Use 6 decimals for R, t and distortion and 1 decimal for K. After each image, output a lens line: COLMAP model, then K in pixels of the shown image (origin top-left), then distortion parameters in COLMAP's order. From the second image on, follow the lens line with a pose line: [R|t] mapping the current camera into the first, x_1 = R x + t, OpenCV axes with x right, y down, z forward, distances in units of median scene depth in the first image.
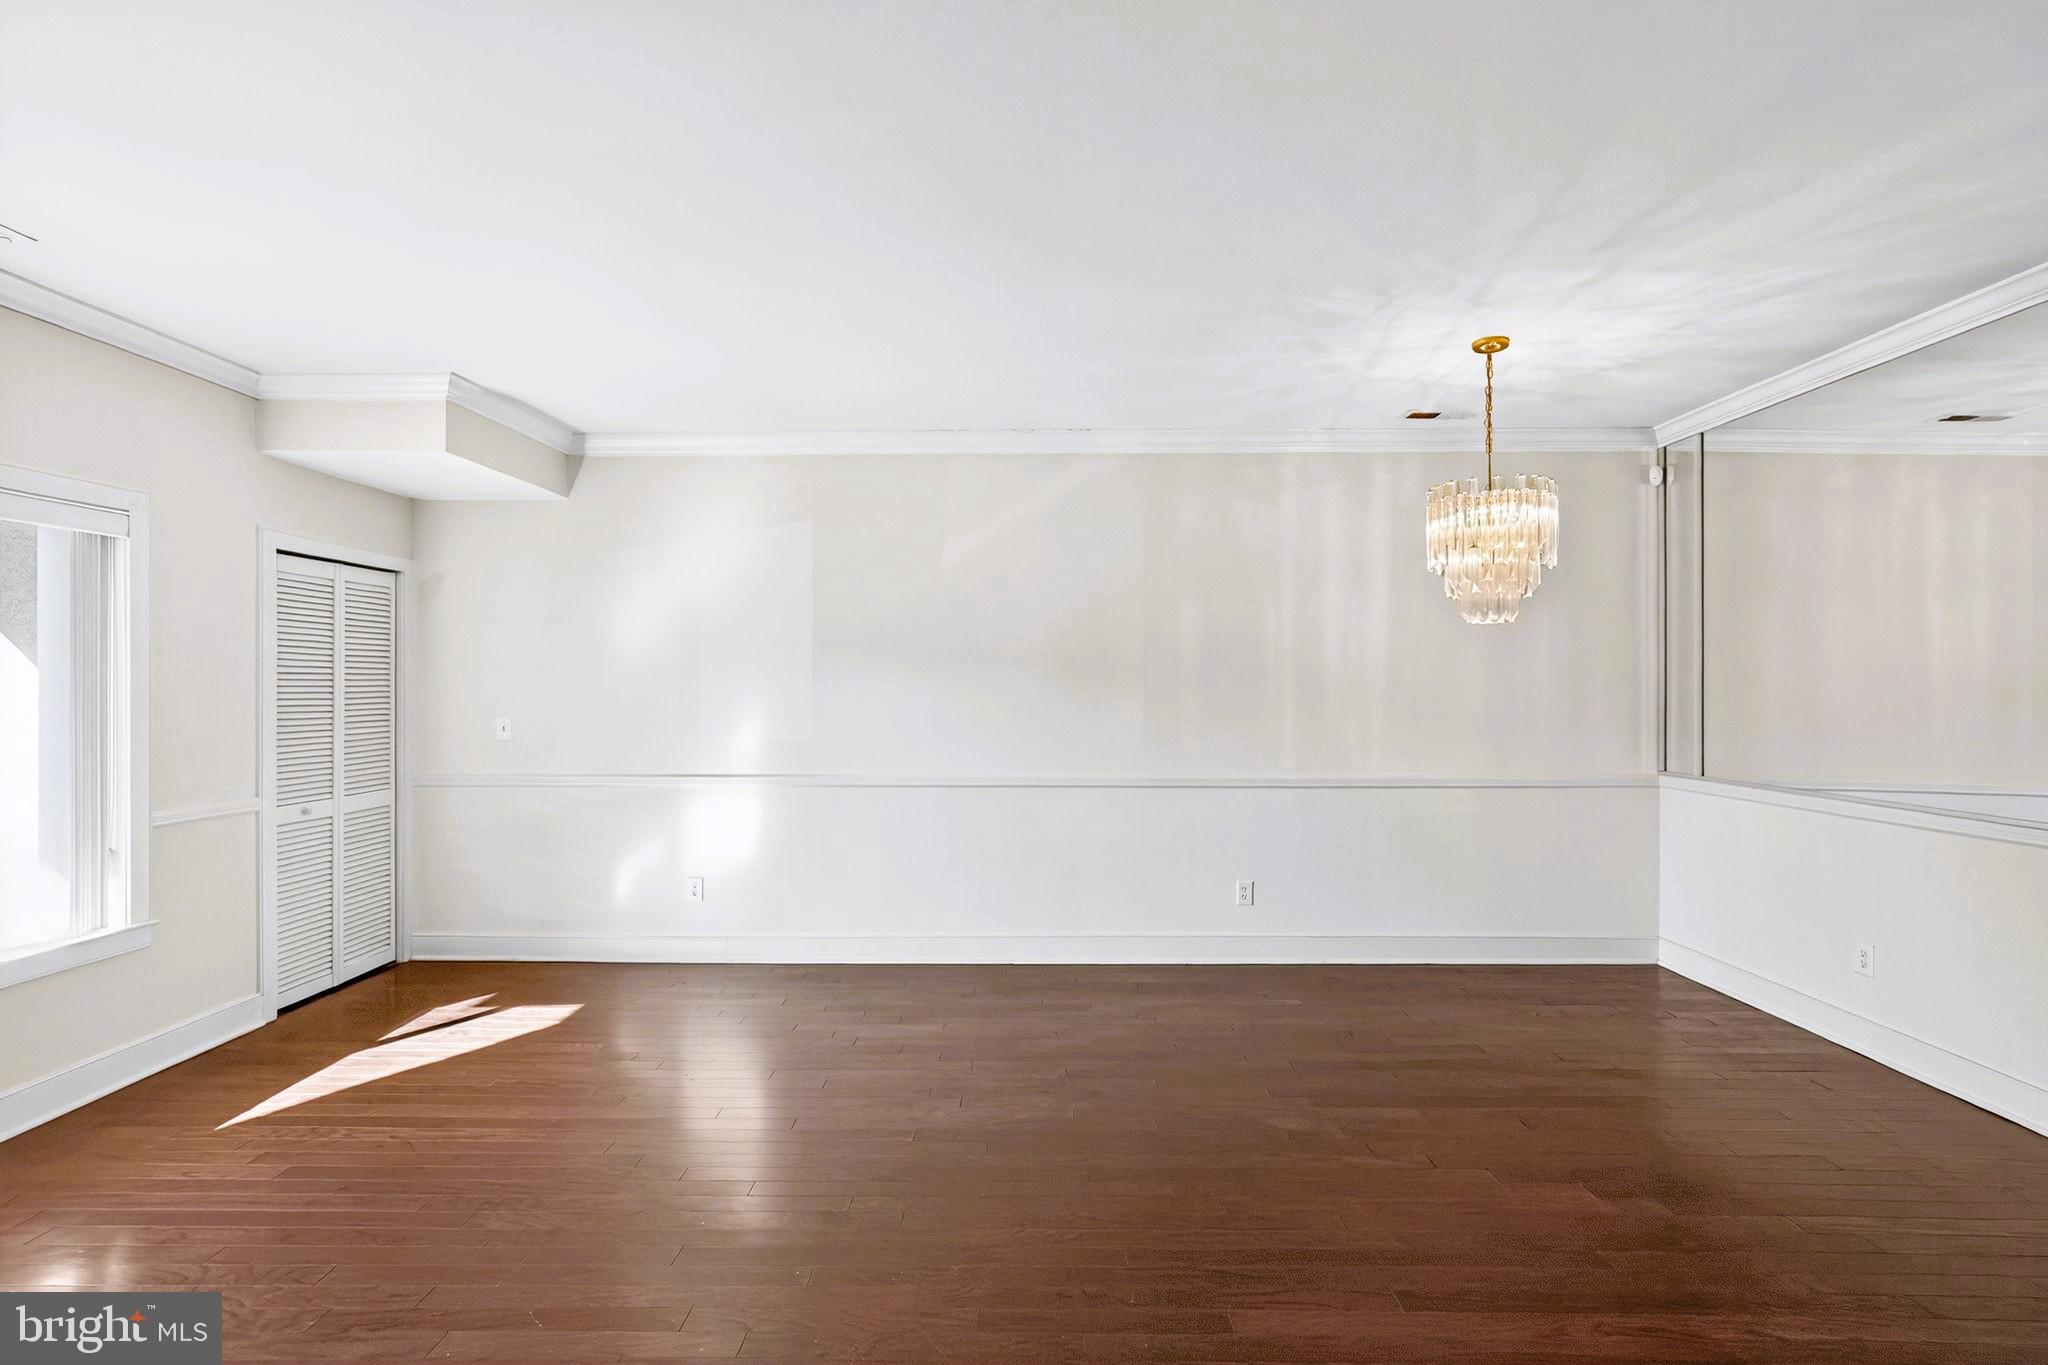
lens RADIAL K [[946.2, 0, 1024.0], [0, 946.2, 682.5], [0, 0, 1]] dist [-0.000871, -0.000043]
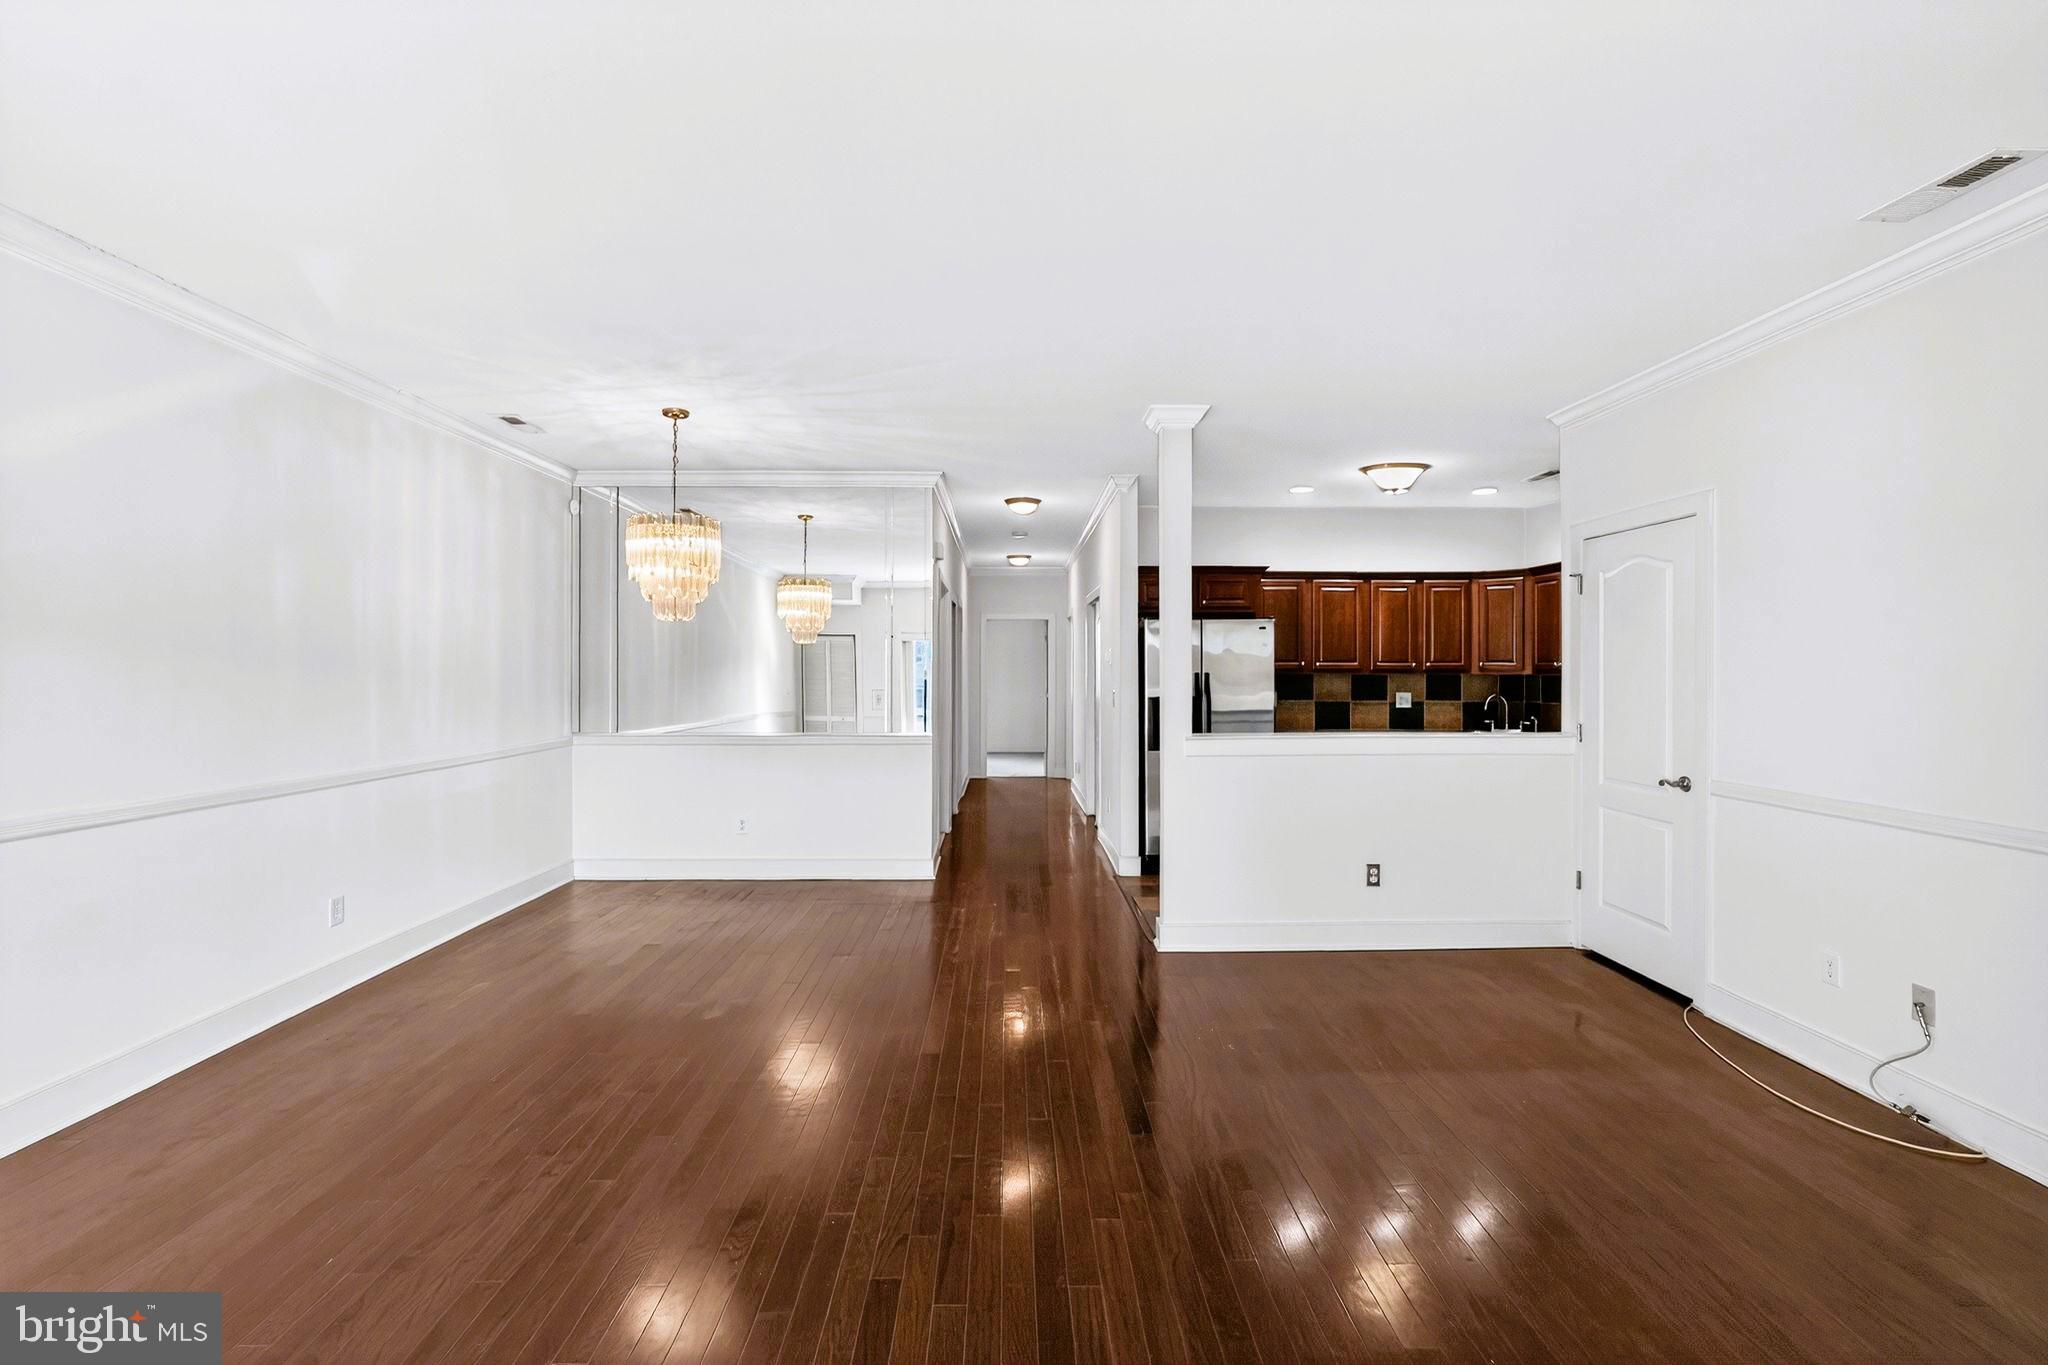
lens RADIAL K [[912.4, 0, 1017.1], [0, 912.4, 680.8], [0, 0, 1]] dist [-0.001170, 0.000307]
pose [[-0.040195, -0.007125, 0.999166, -0.726471], [-0.006017, 0.999958, 0.006888, 0.008624], [-0.999174, -0.005735, -0.040236, 0.497181]]
